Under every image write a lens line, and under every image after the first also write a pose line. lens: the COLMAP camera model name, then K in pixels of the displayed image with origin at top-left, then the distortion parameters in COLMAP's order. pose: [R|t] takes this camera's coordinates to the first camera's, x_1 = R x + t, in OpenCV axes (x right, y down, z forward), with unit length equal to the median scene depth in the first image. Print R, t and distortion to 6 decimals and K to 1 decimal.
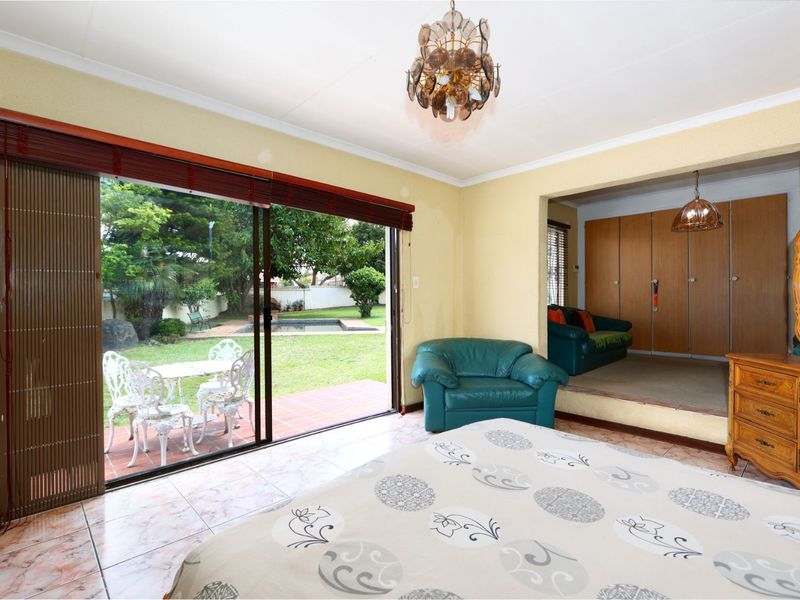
lens RADIAL K [[393.0, 0, 399.4], [0, 393.0, 297.7], [0, 0, 1]] dist [0.002090, 0.000659]
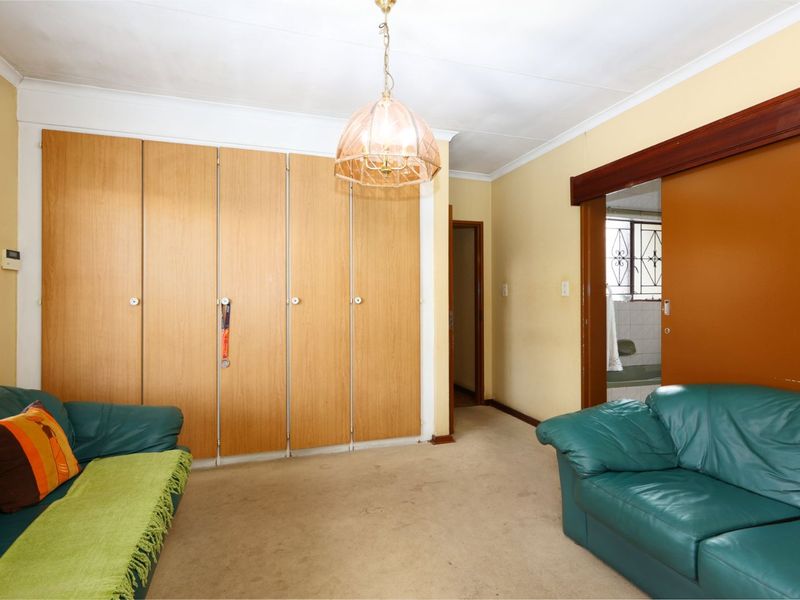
lens RADIAL K [[393.0, 0, 399.7], [0, 393.0, 300.0], [0, 0, 1]] dist [0.002090, 0.000659]
pose [[0.464817, 0.007710, 0.885373, 0.327390], [0.002657, 0.999945, -0.010103, -0.036117], [-0.885403, 0.007048, 0.464771, 0.581699]]
